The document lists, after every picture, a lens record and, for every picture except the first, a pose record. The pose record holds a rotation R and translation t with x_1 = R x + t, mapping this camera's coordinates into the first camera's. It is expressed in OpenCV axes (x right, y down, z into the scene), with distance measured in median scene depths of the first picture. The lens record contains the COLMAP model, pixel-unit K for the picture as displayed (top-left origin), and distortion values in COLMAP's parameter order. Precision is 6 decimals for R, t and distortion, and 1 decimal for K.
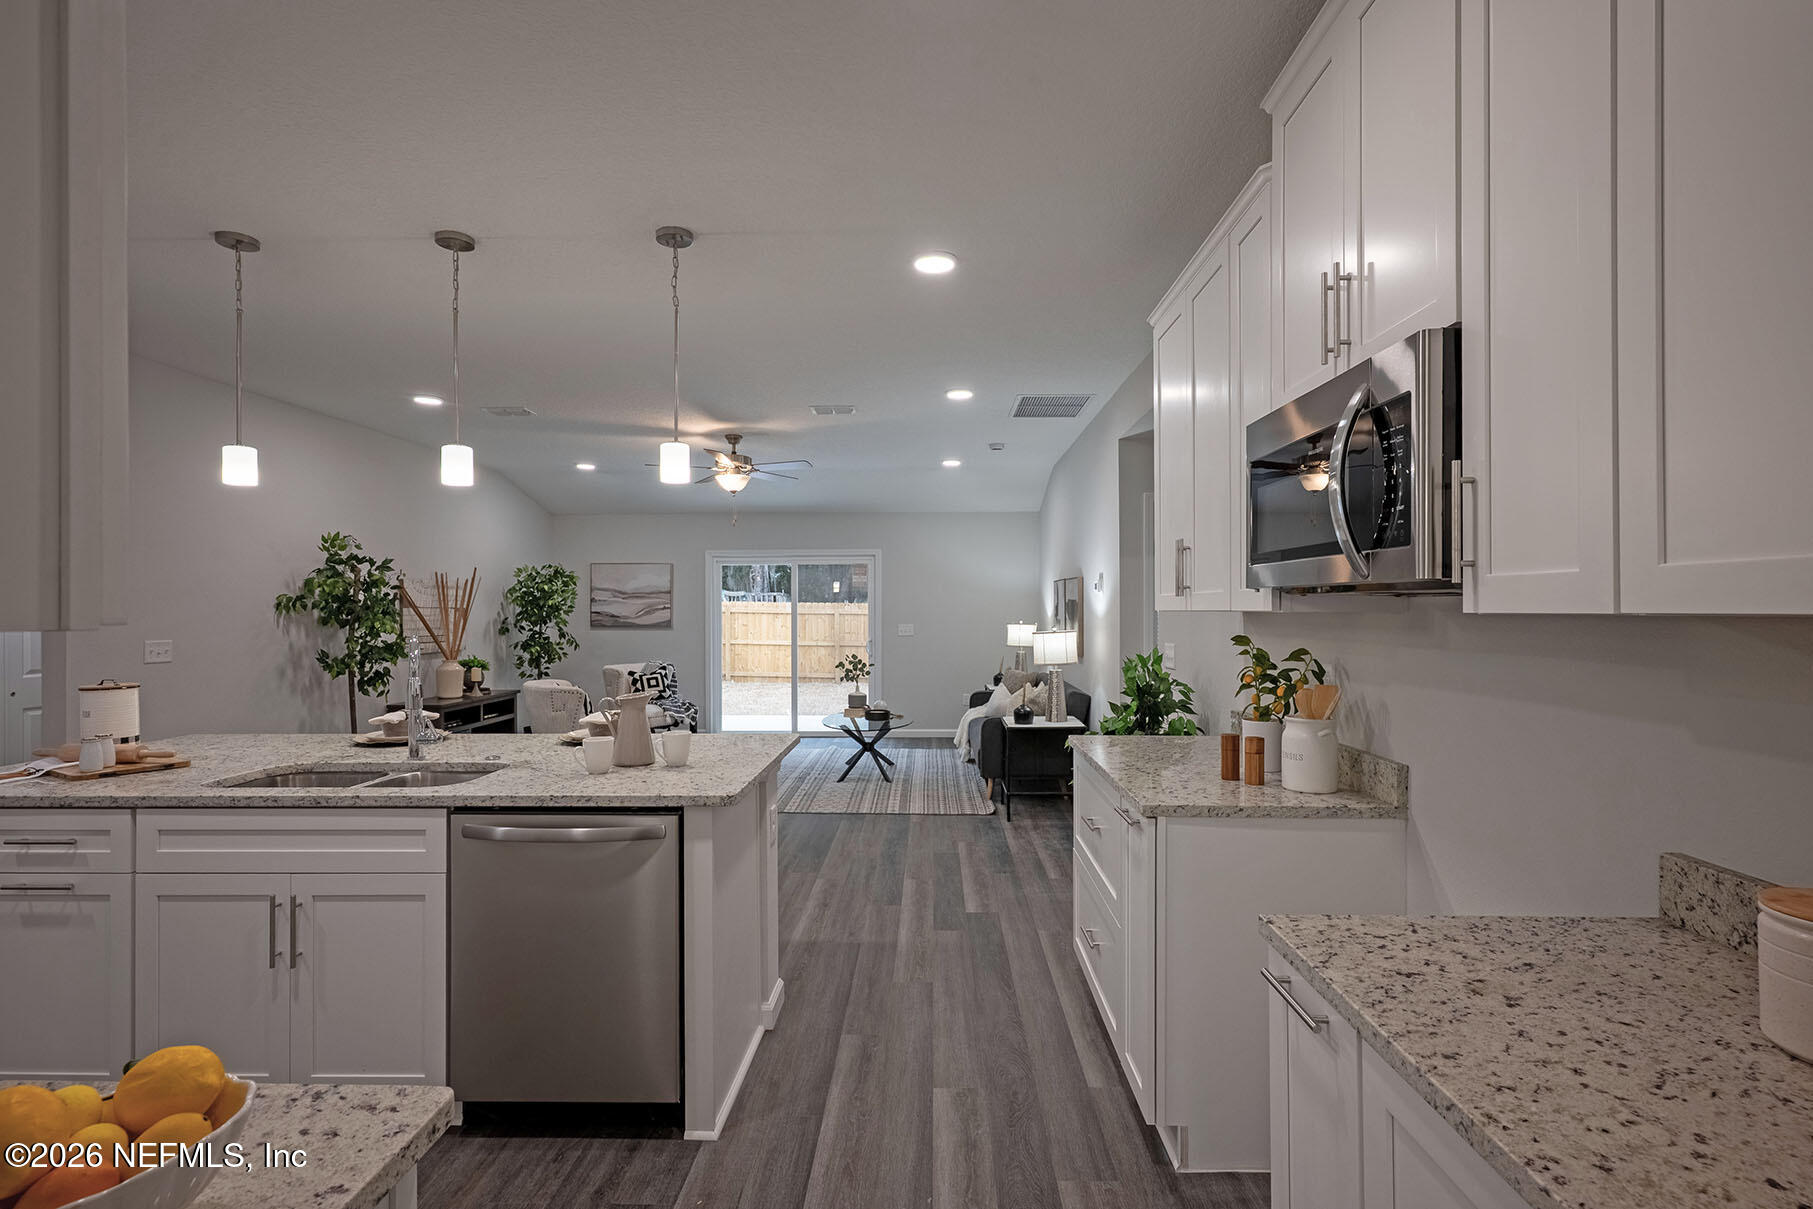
lens RADIAL K [[888.5, 0, 903.2], [0, 888.5, 600.1], [0, 0, 1]] dist [-0.001416, 0.001222]
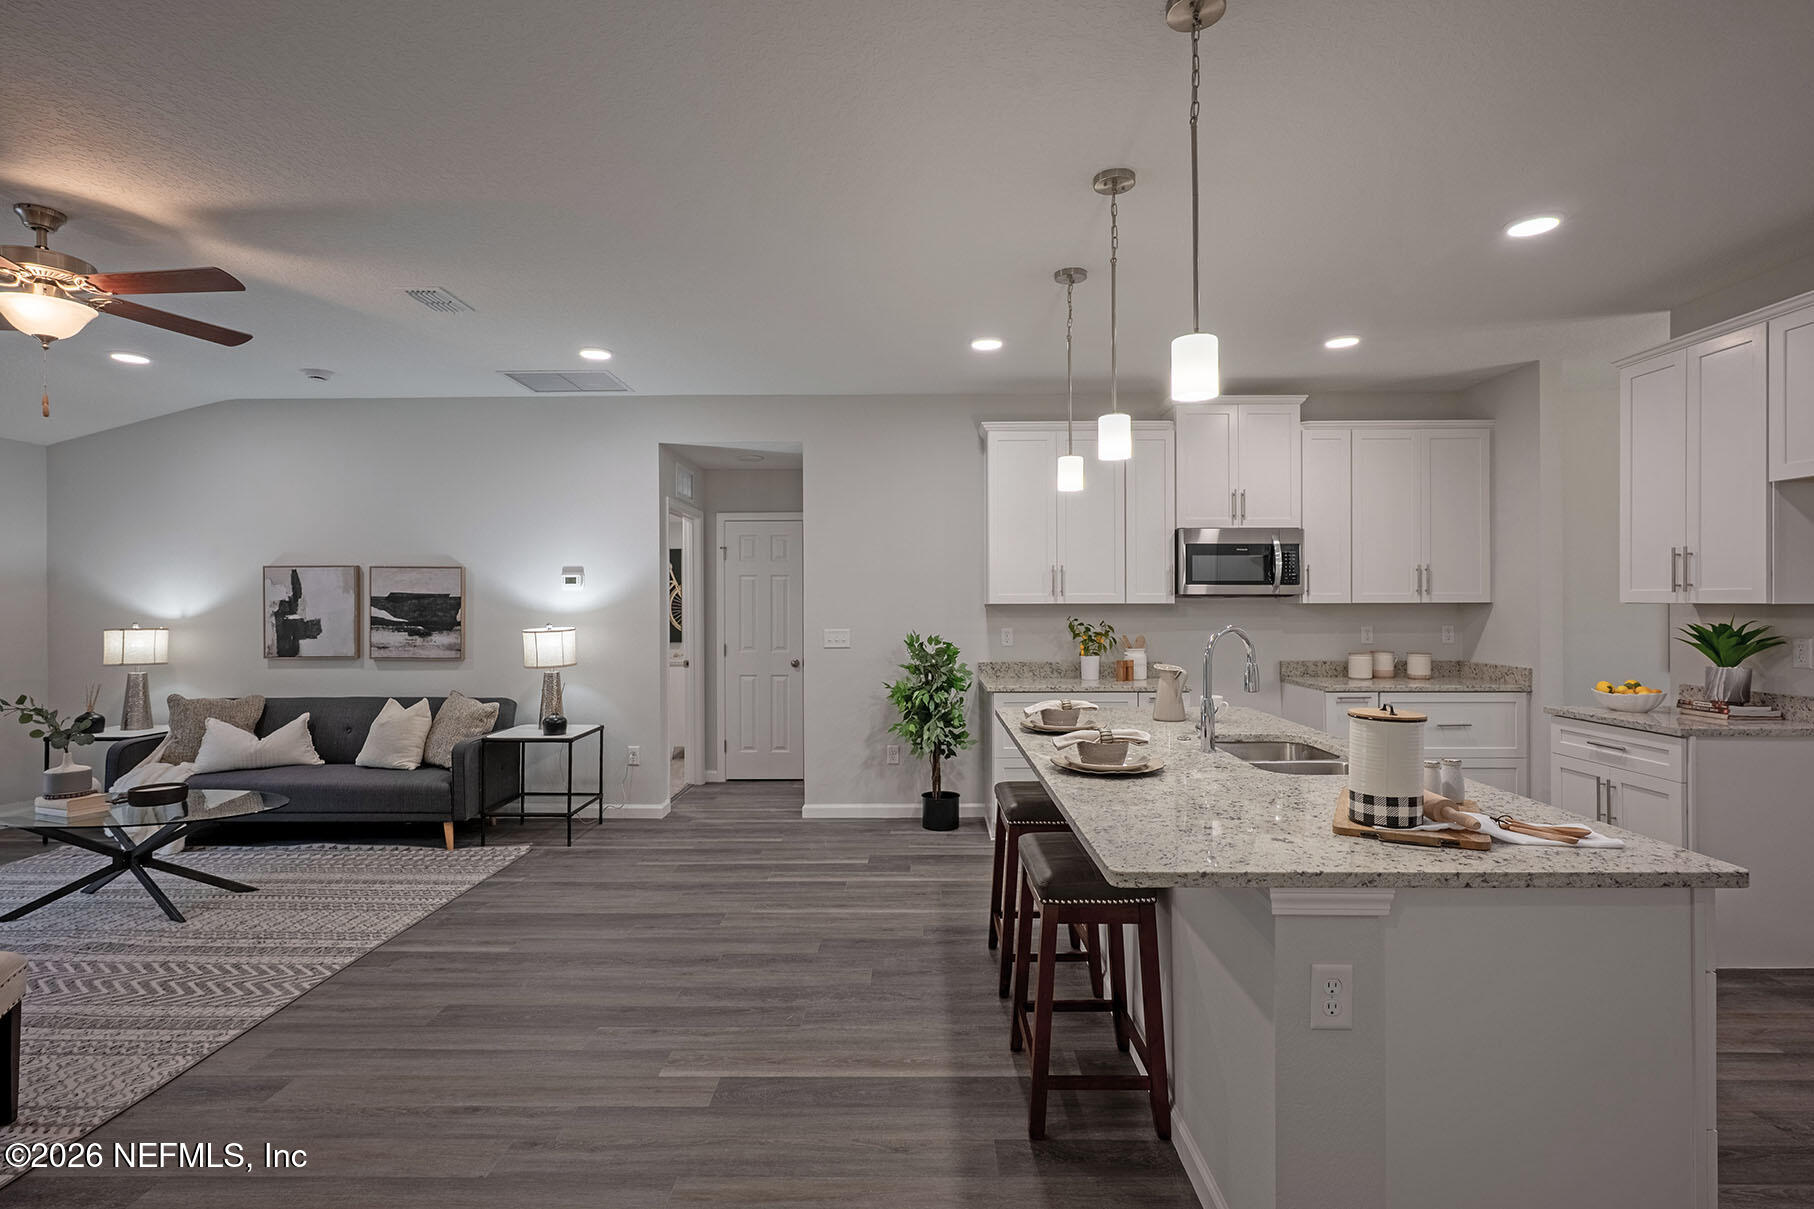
lens RADIAL K [[889.0, 0, 903.7], [0, 889.0, 600.1], [0, 0, 1]] dist [-0.001416, 0.001222]
pose [[-0.032548, 0.006175, 0.999451, -0.994588], [-0.007334, 0.999953, -0.006417, 0.013088], [-0.999443, -0.007539, -0.032502, 0.901995]]
